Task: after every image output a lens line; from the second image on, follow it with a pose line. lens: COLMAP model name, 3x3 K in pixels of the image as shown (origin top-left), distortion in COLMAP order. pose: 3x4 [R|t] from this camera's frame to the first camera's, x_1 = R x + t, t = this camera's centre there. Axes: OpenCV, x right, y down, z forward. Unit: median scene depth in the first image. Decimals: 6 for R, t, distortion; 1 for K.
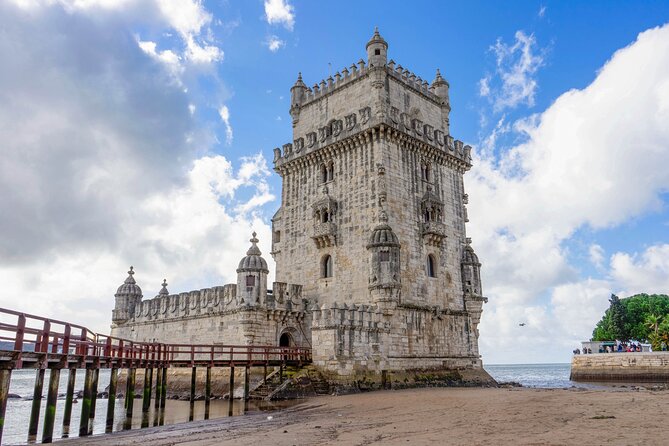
lens RADIAL K [[522.2, 0, 334.5], [0, 522.2, 223.0], [0, 0, 1]] dist [-0.003470, -0.001366]
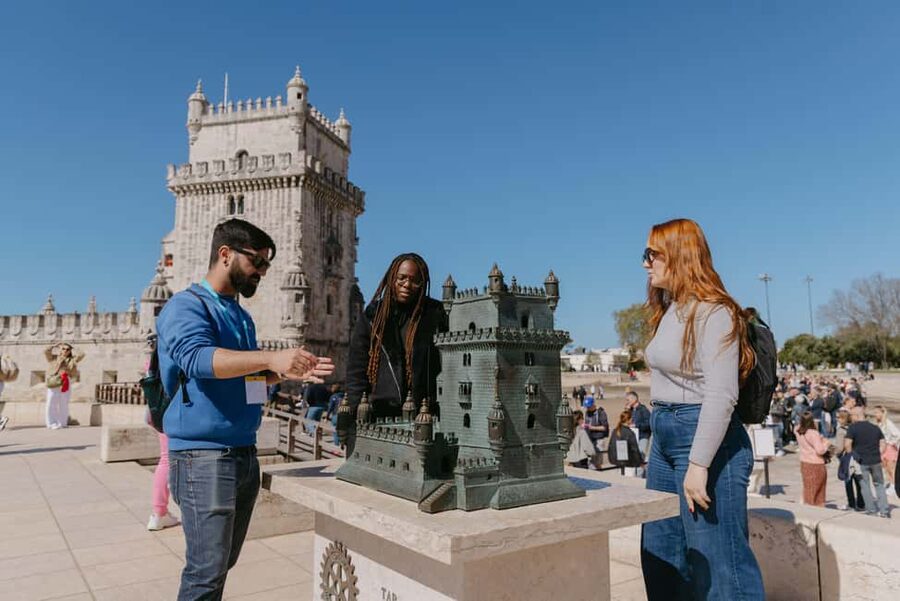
lens RADIAL K [[632.4, 0, 450.0], [0, 632.4, 300.5], [0, 0, 1]] dist [-0.006862, -0.001865]
pose [[0.864868, 0.055156, 0.498960, -0.264375], [-0.131959, 0.983970, 0.119961, -0.121217], [-0.484344, -0.169593, 0.858282, -0.287340]]
